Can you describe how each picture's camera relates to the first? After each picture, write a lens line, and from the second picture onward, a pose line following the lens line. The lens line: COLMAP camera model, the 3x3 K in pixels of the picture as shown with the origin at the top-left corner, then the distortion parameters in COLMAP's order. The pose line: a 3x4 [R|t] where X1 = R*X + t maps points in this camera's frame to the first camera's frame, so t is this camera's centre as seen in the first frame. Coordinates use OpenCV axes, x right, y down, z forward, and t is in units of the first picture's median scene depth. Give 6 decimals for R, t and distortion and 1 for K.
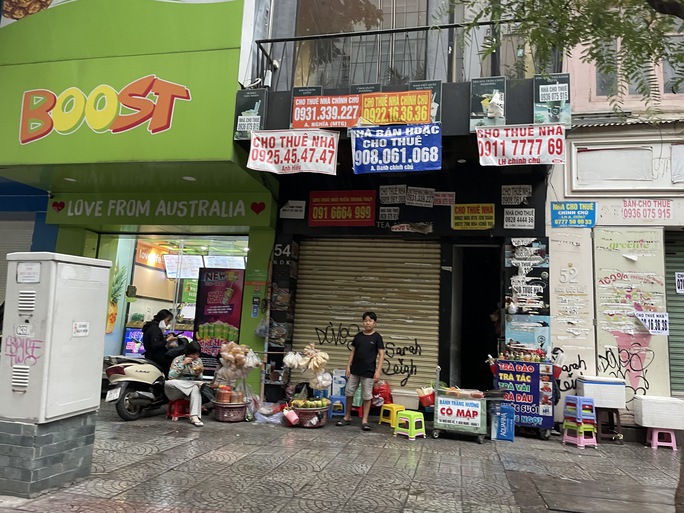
lens RADIAL K [[519.5, 0, 342.0], [0, 519.5, 256.5], [0, 0, 1]] dist [0.095499, -0.121447]
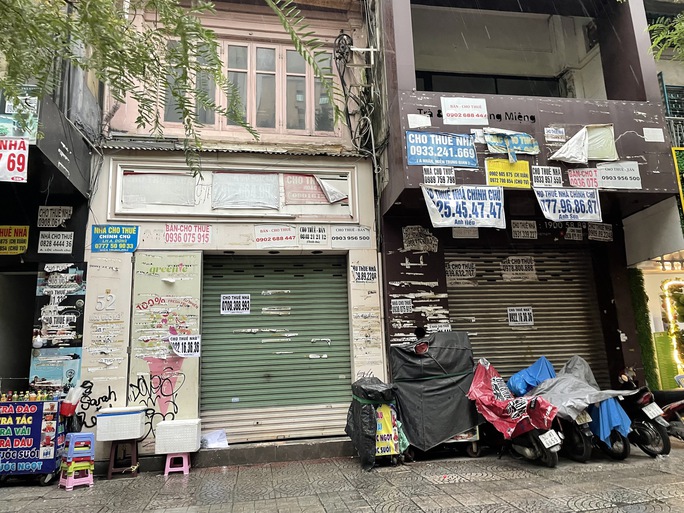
lens RADIAL K [[530.5, 0, 342.0], [0, 530.5, 256.5], [0, 0, 1]] dist [0.109971, -0.142198]
pose [[0.918327, -0.006868, 0.395764, 0.437025], [0.029327, 0.998282, -0.050725, 0.015467], [-0.394735, 0.058188, 0.916950, -0.063189]]
